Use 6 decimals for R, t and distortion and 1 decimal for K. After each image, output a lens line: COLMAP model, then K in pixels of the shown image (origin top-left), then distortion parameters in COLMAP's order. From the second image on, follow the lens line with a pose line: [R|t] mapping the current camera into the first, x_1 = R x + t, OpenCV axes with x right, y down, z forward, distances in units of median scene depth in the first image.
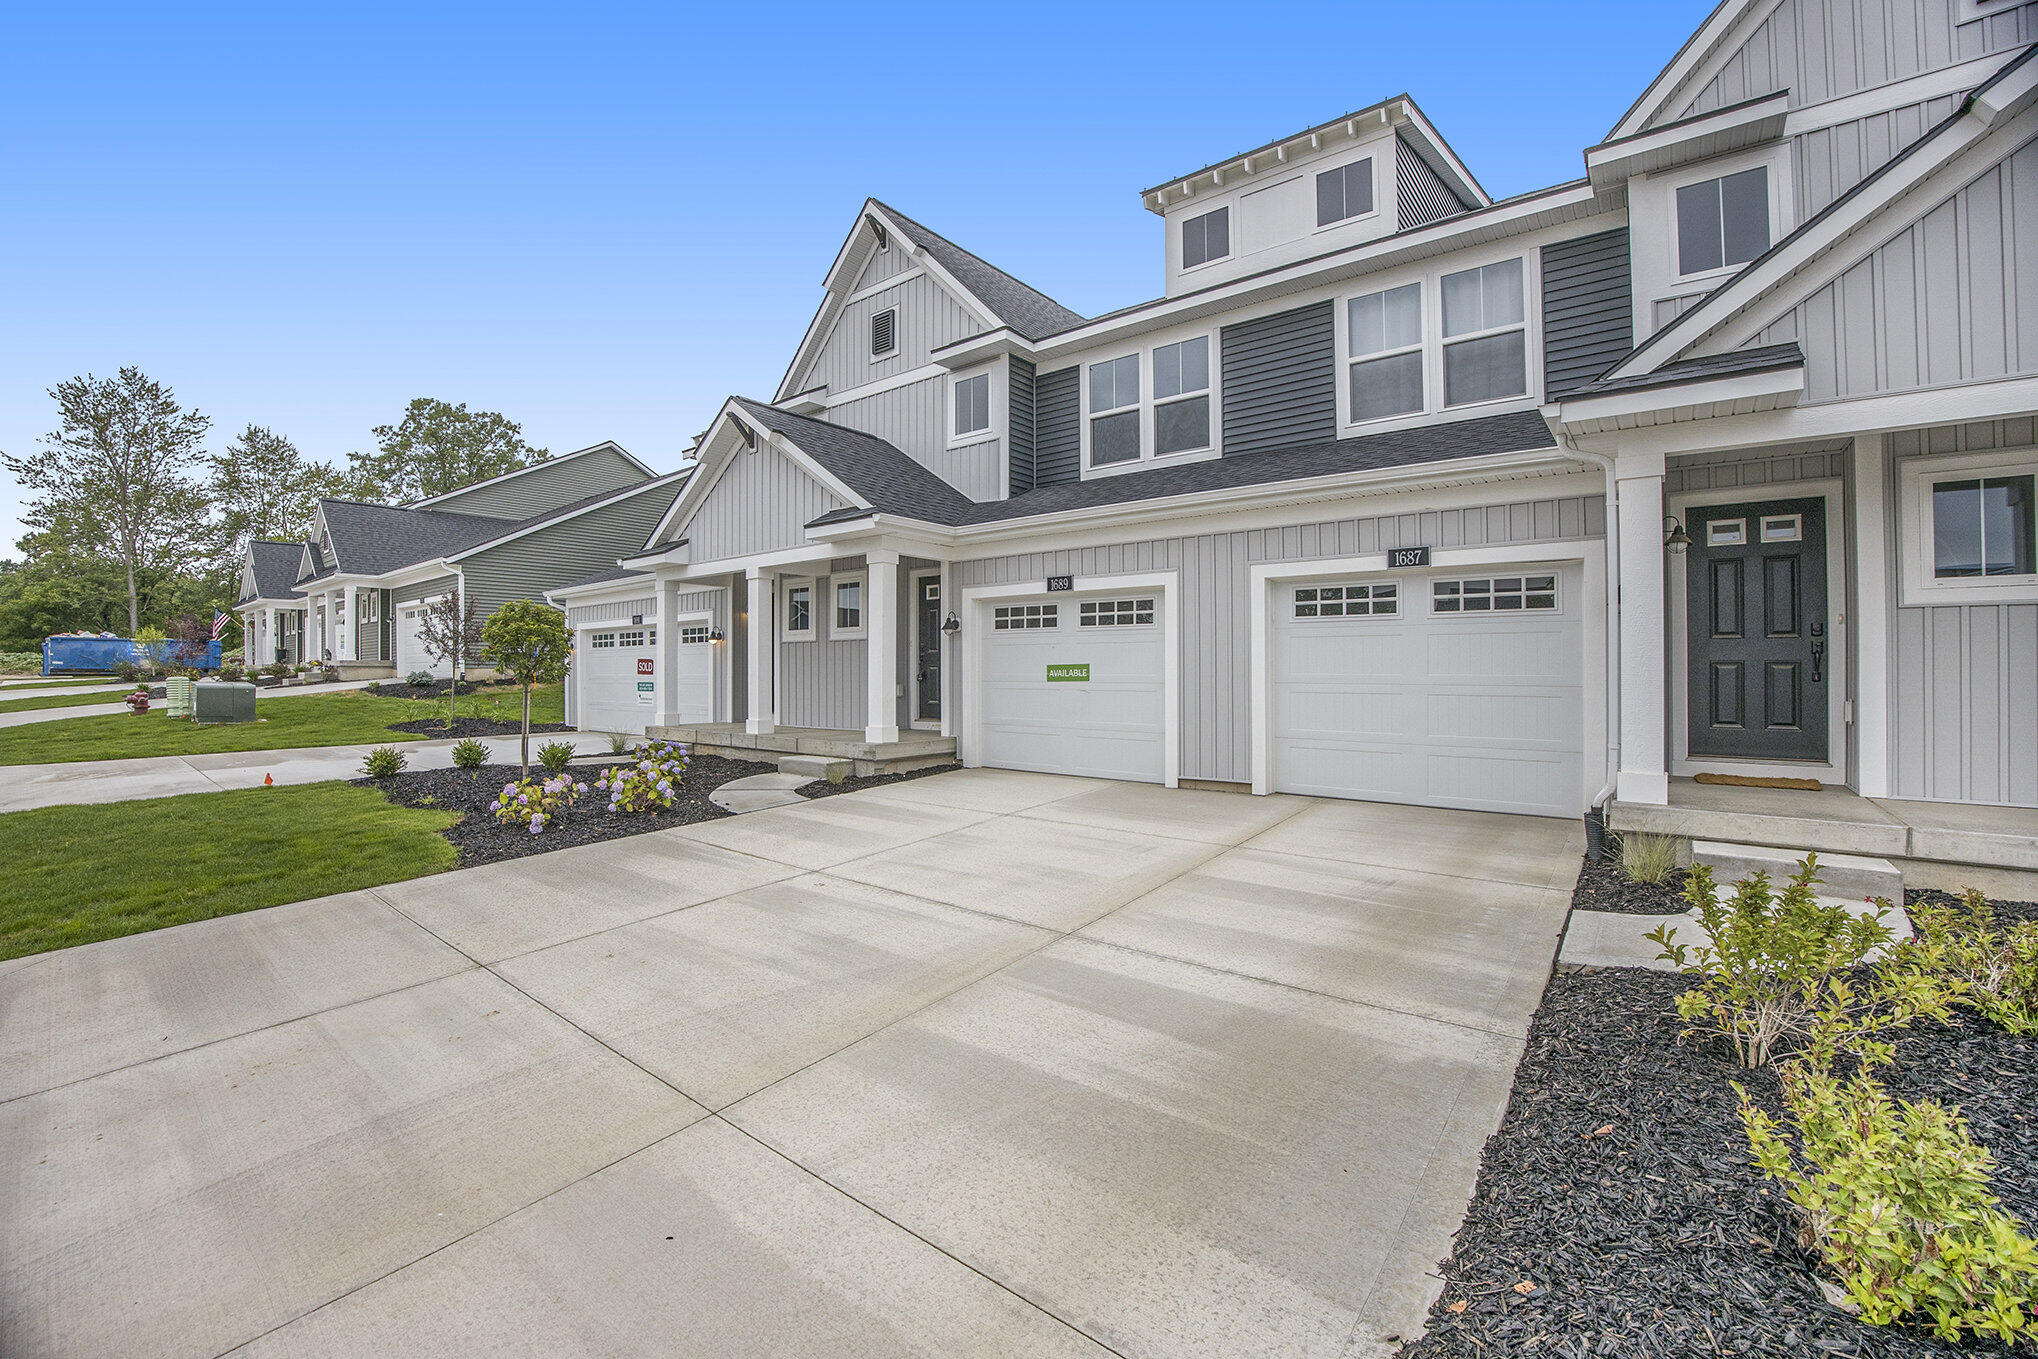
lens RADIAL K [[819.4, 0, 1016.3], [0, 819.4, 660.2], [0, 0, 1]] dist [-0.054578, 0.000139]
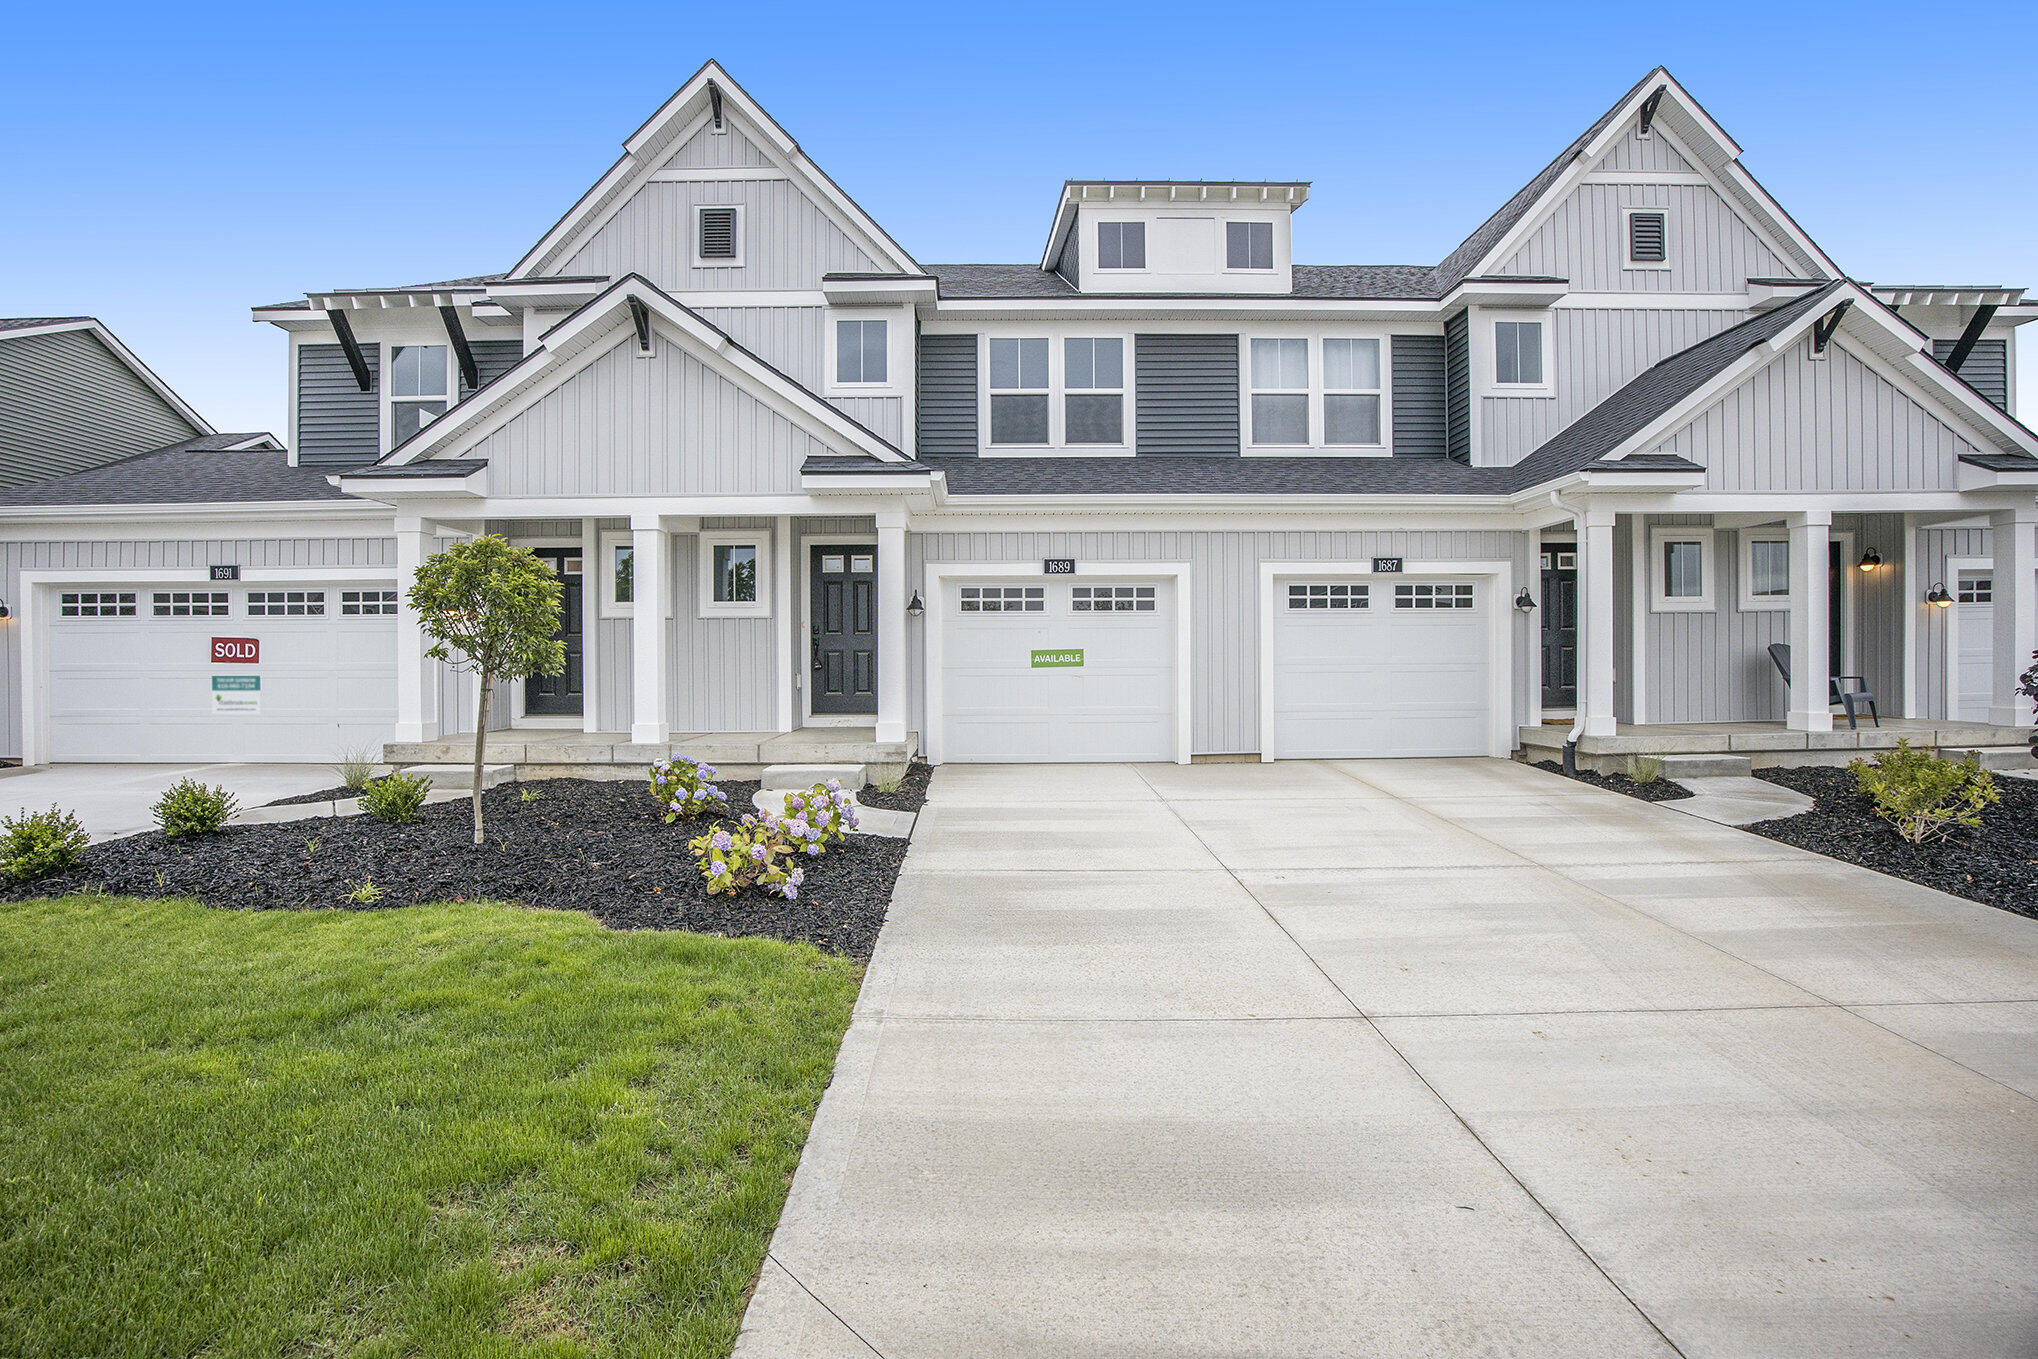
lens RADIAL K [[921.5, 0, 996.0], [0, 921.5, 648.6], [0, 0, 1]] dist [-0.042078, 0.000136]
pose [[0.787339, 0.006674, 0.616485, -0.686549], [-0.000711, 0.999951, -0.009918, 0.015571], [-0.616520, 0.007370, 0.787304, 0.184323]]
